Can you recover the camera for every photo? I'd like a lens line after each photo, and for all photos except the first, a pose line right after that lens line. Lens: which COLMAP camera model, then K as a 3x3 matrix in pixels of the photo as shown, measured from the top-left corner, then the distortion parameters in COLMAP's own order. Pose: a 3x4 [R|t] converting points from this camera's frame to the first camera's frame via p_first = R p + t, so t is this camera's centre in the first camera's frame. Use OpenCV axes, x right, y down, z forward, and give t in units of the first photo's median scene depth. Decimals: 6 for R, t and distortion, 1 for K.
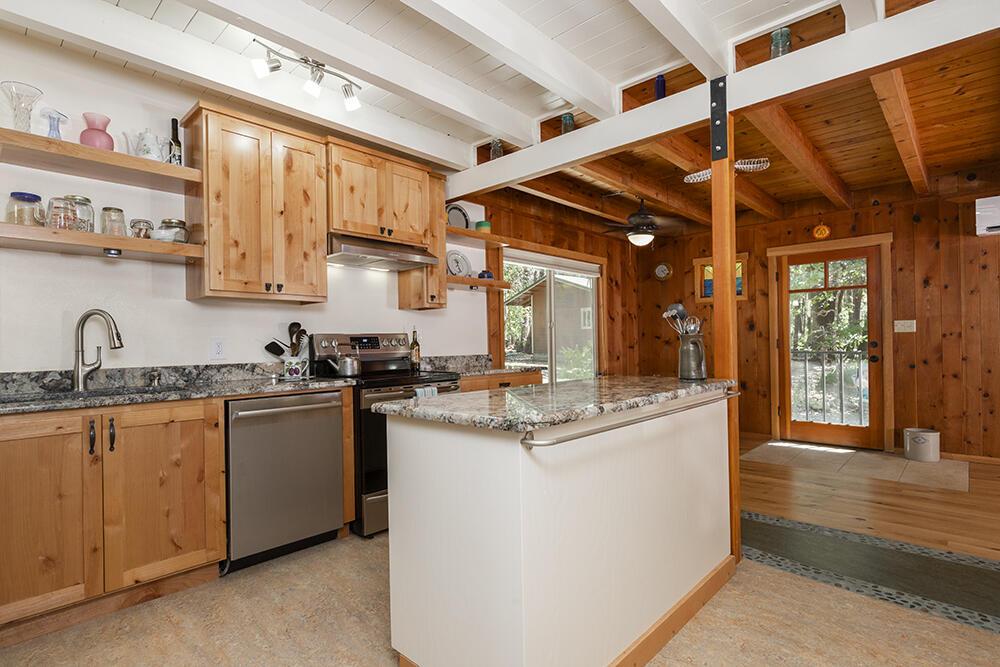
lens RADIAL K [[510.1, 0, 502.0], [0, 510.1, 336.0], [0, 0, 1]] dist [0.005641, 0.001123]
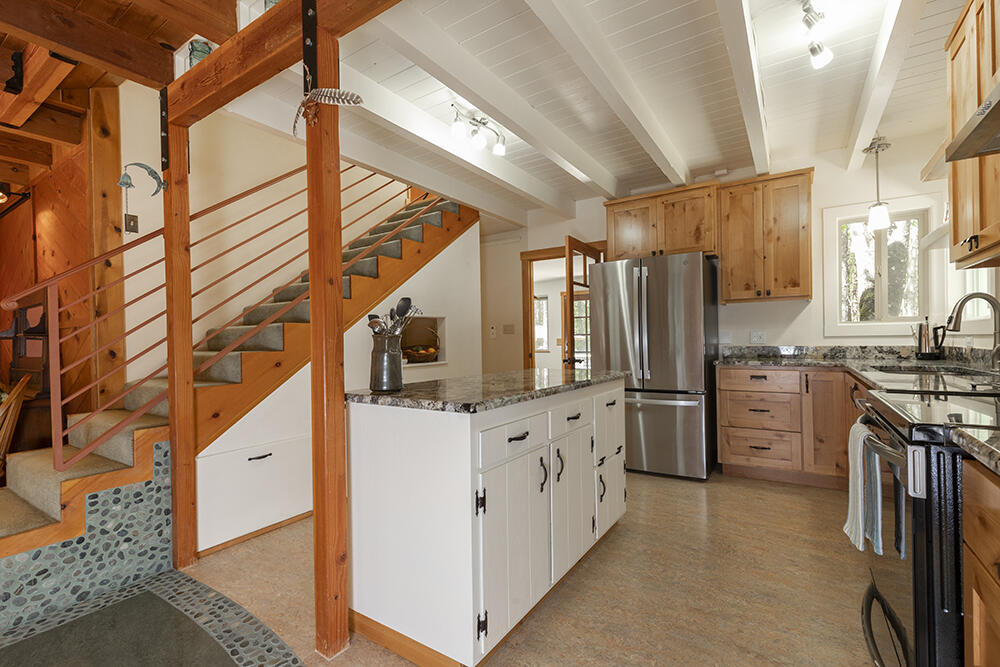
lens RADIAL K [[448.1, 0, 506.4], [0, 448.1, 336.8], [0, 0, 1]] dist [0.007836, 0.000799]
pose [[-0.988467, 0.028122, -0.148802, 0.317828], [0.029079, 0.999568, -0.004260, 0.005511], [0.148618, -0.008538, -0.988858, 1.901981]]
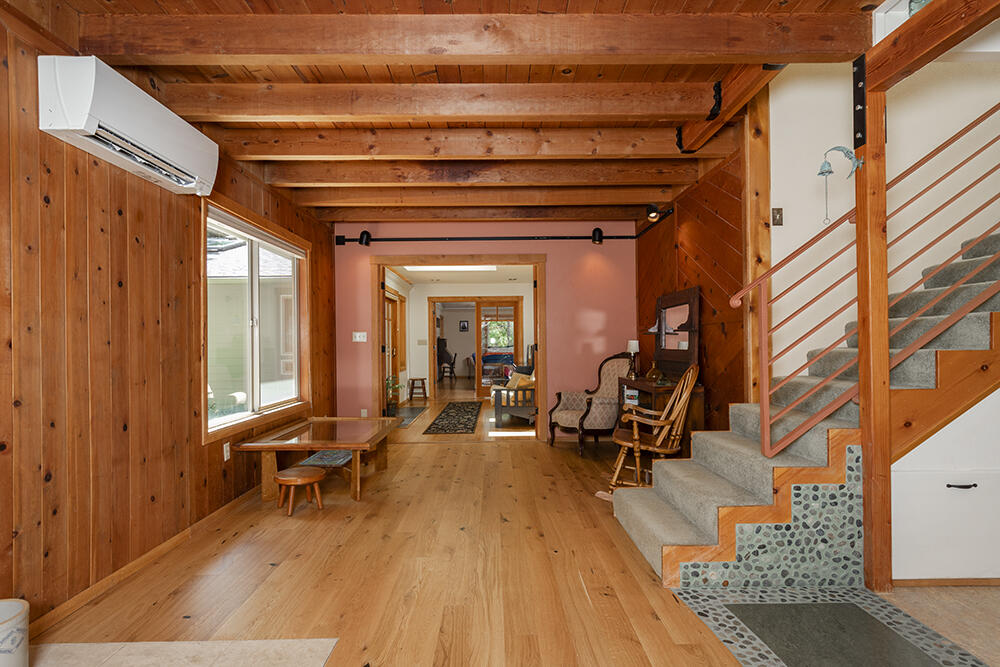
lens RADIAL K [[516.1, 0, 501.3], [0, 516.1, 336.5], [0, 0, 1]] dist [0.000479, 0.000254]
pose [[-0.683735, 0.020827, 0.729433, 0.649519], [0.009700, 0.999764, -0.019453, 0.004180], [-0.729666, -0.006225, -0.683776, 2.038797]]
